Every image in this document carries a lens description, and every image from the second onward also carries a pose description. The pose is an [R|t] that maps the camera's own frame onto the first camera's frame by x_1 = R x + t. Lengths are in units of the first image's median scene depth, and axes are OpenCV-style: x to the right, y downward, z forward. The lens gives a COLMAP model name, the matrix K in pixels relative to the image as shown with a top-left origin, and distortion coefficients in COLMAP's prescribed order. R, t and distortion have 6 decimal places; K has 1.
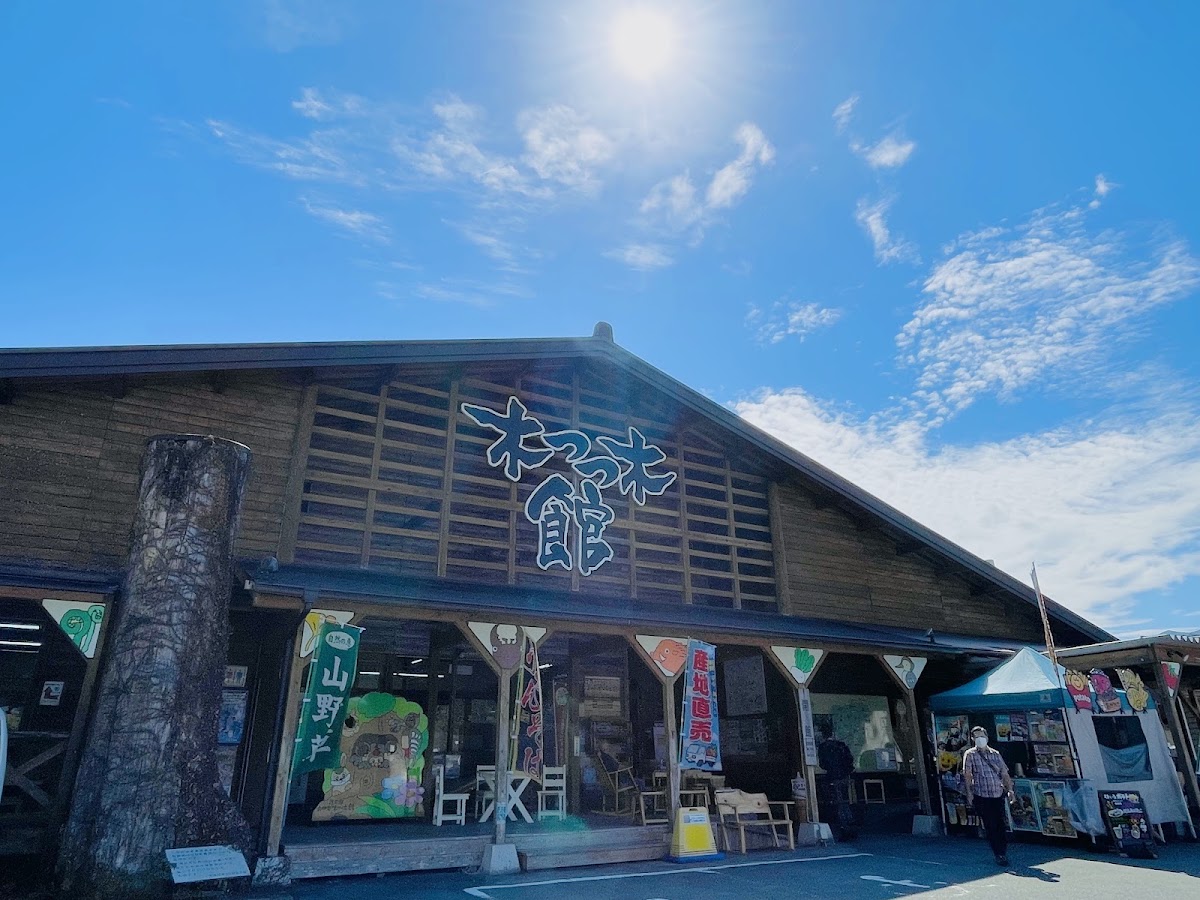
lens RADIAL K [[754.6, 0, 598.6], [0, 754.6, 451.7], [0, 0, 1]] dist [-0.001540, 0.011093]
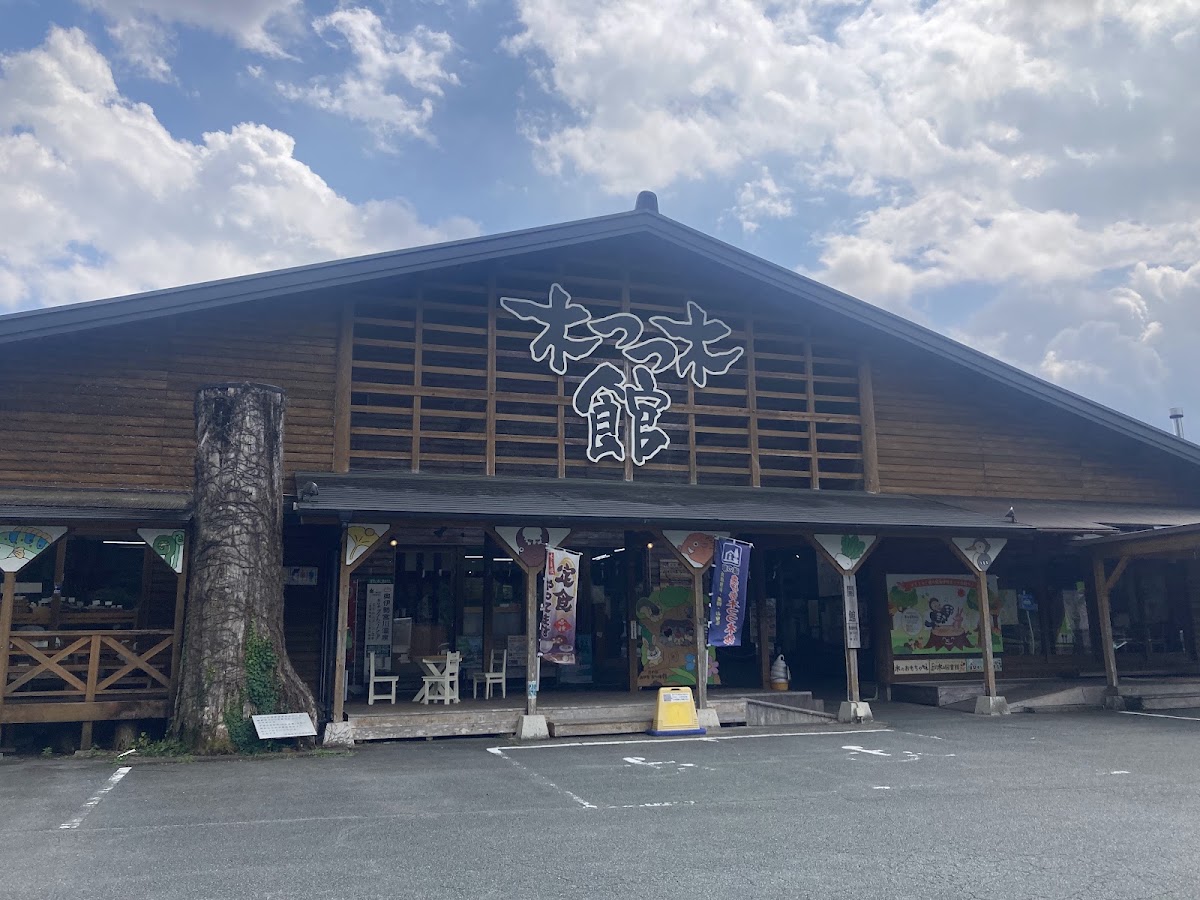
lens RADIAL K [[921.9, 0, 603.2], [0, 921.9, 449.8], [0, 0, 1]] dist [0.045009, -0.013927]
pose [[0.983217, -0.041539, -0.177648, 0.152285], [0.074393, 0.980389, 0.182494, -0.079641], [0.166583, -0.192647, 0.967025, -0.168103]]
